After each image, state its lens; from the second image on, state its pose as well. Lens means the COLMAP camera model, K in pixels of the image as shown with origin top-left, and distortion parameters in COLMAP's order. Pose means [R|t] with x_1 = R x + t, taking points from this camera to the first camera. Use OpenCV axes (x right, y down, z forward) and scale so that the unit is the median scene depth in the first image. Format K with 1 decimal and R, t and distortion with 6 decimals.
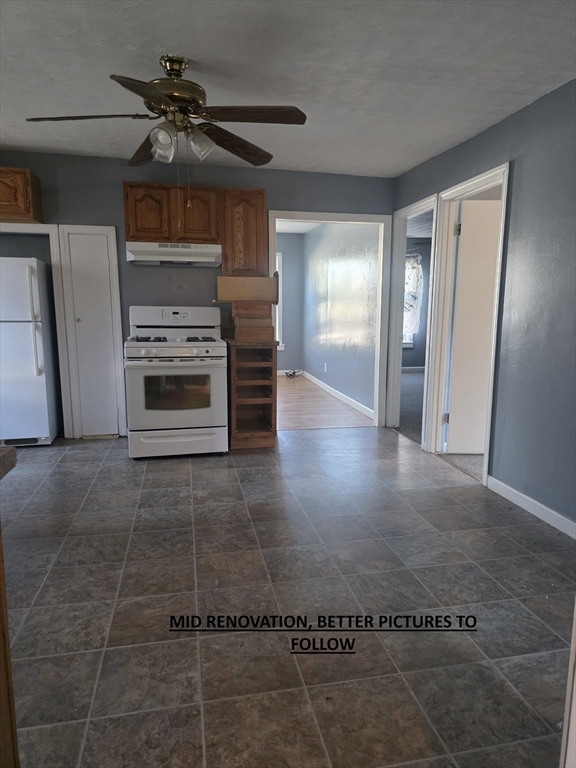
lens RADIAL K [[524.4, 0, 287.6], [0, 524.4, 386.5], [0, 0, 1]] dist [0.064106, -0.059398]
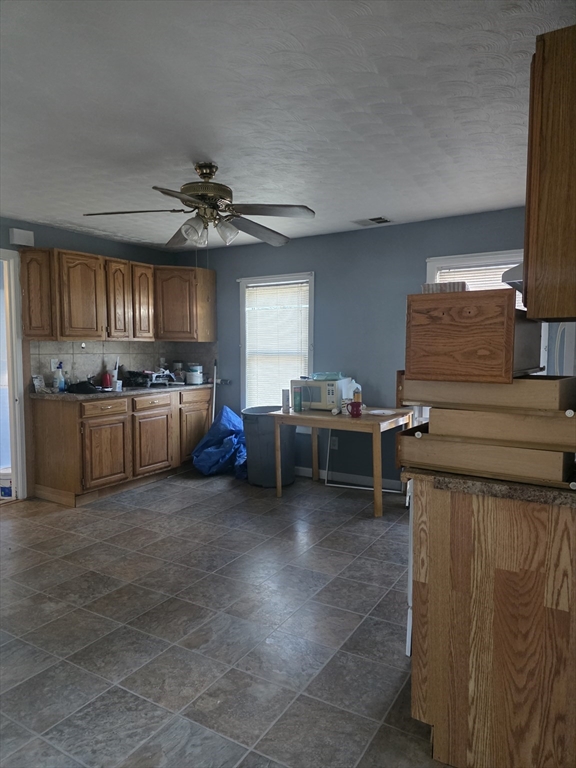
lens RADIAL K [[524.4, 0, 288.1], [0, 524.4, 384.3], [0, 0, 1]] dist [0.064106, -0.059398]
pose [[-0.682468, 0.046393, -0.729442, 0.605711], [-0.113927, 0.979034, 0.168857, -0.384356], [0.721982, 0.198343, -0.662874, 2.220695]]
